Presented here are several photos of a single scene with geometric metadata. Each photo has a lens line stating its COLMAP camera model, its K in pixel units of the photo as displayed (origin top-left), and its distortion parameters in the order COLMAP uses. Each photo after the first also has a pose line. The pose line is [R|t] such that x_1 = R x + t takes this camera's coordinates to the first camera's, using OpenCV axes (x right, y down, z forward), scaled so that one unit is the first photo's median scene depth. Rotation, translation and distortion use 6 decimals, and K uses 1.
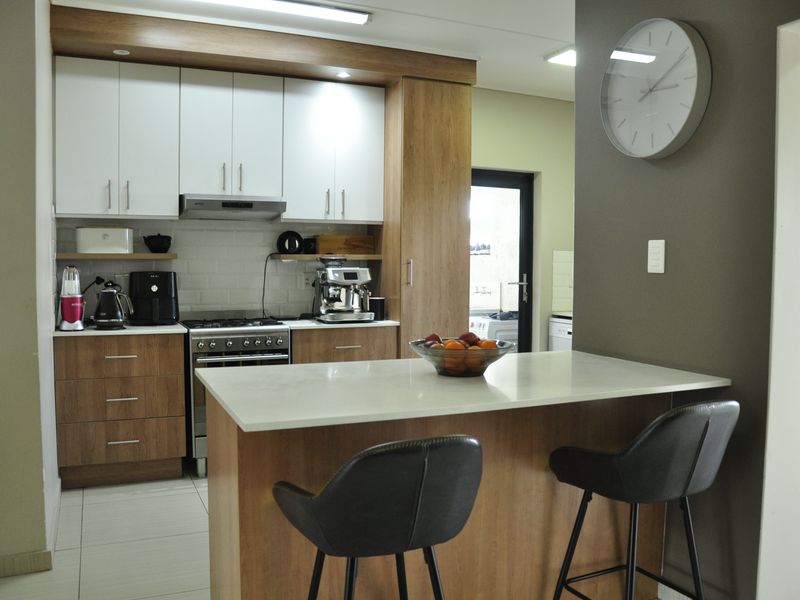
lens RADIAL K [[701.5, 0, 400.0], [0, 701.5, 300.0], [0, 0, 1]] dist [-0.160959, 0.127039]
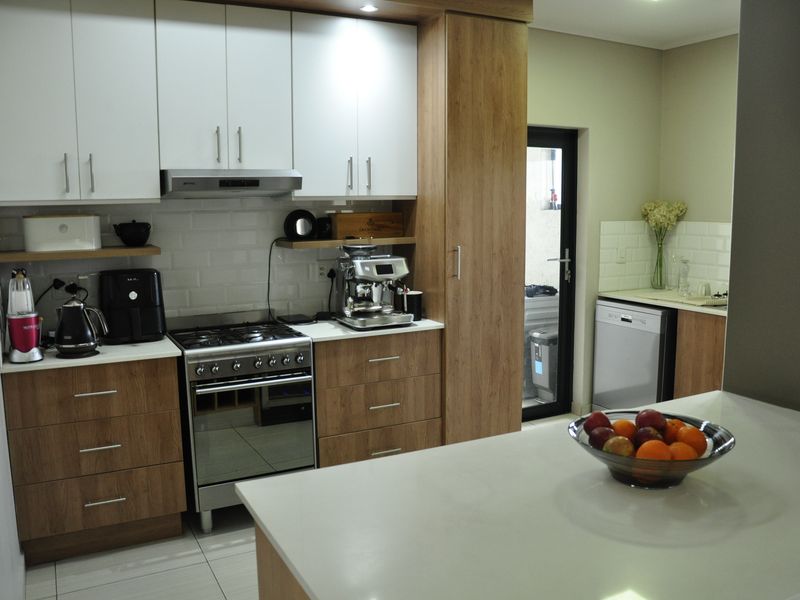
lens RADIAL K [[701.5, 0, 400.0], [0, 701.5, 300.0], [0, 0, 1]] dist [-0.160959, 0.127039]
pose [[0.997898, -0.022651, 0.060718, -0.101685], [0.017326, 0.996073, 0.086823, -0.068254], [-0.062446, -0.085589, 0.994372, 0.212305]]
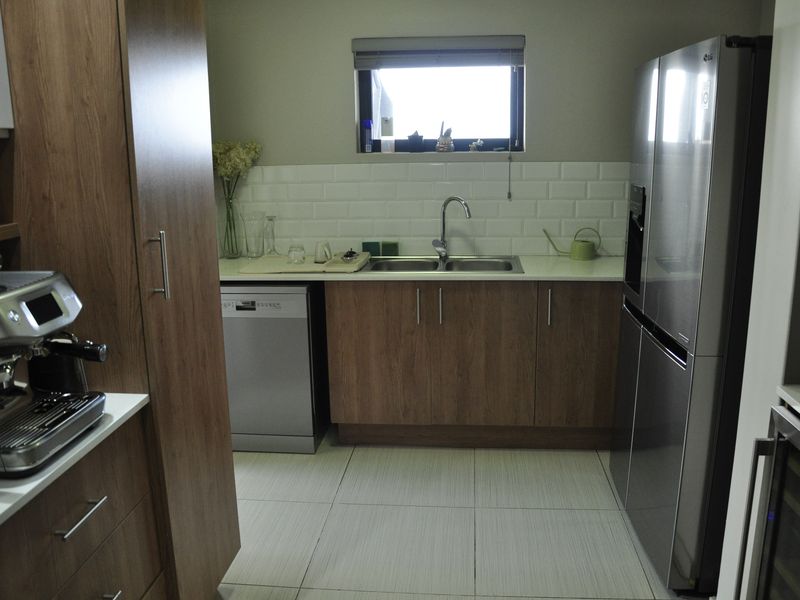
lens RADIAL K [[701.5, 0, 400.0], [0, 701.5, 300.0], [0, 0, 1]] dist [-0.160959, 0.127039]
pose [[0.493103, -0.205311, 0.845398, -0.250379], [0.066940, 0.977827, 0.198427, -0.088051], [-0.867392, -0.041254, 0.495913, 0.708545]]
